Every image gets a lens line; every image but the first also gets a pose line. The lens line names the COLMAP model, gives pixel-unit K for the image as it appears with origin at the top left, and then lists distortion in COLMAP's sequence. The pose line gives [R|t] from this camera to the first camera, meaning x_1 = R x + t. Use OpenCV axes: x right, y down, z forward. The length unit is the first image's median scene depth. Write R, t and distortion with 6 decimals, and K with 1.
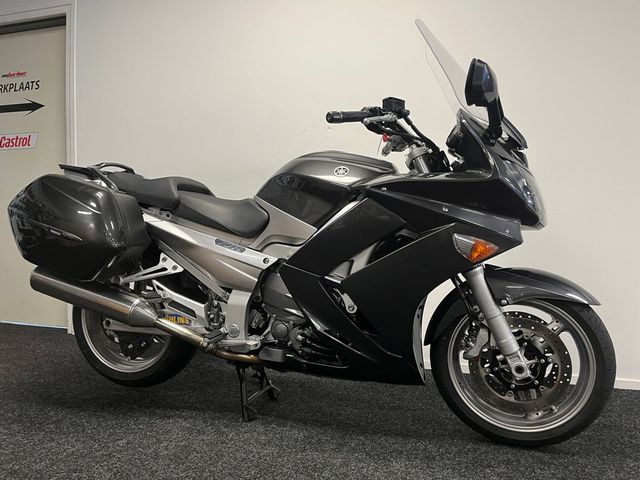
lens RADIAL K [[490.6, 0, 320.0], [0, 490.6, 240.0], [0, 0, 1]] dist [0.002924, -0.005653]
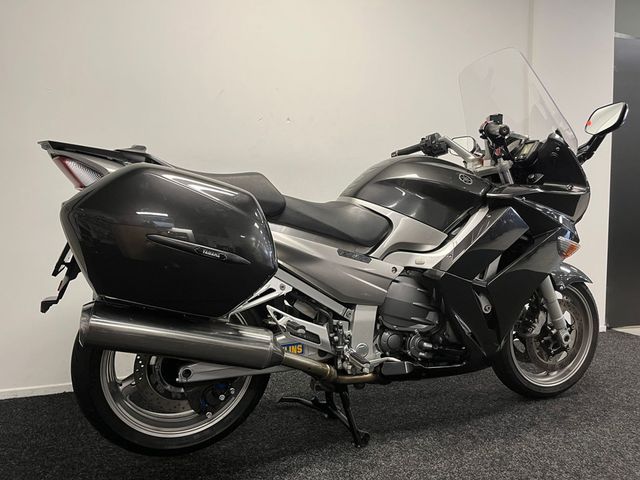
lens RADIAL K [[490.6, 0, 320.0], [0, 490.6, 240.0], [0, 0, 1]] dist [0.002924, -0.005653]
pose [[0.774348, -0.040252, 0.631479, -0.814629], [0.019090, 0.999006, 0.040271, -0.056468], [-0.632472, -0.019129, 0.774347, 0.363100]]
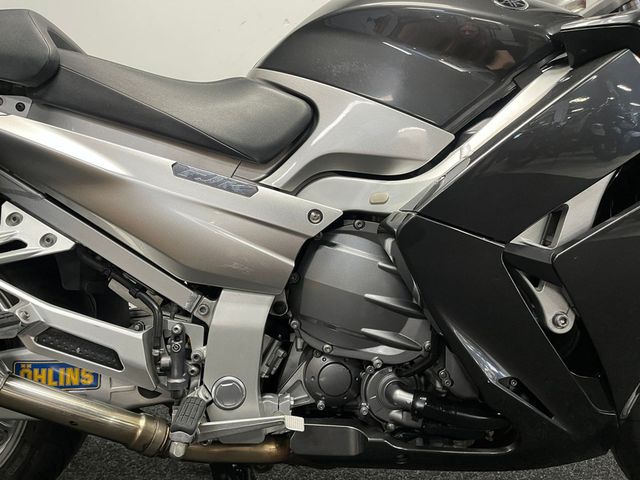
lens RADIAL K [[490.6, 0, 320.0], [0, 490.6, 240.0], [0, 0, 1]] dist [0.002924, -0.005653]
pose [[0.934740, -0.012475, 0.355112, -0.252695], [0.006293, 0.999808, 0.018556, 0.054848], [-0.355276, -0.015110, 0.934639, 0.616932]]
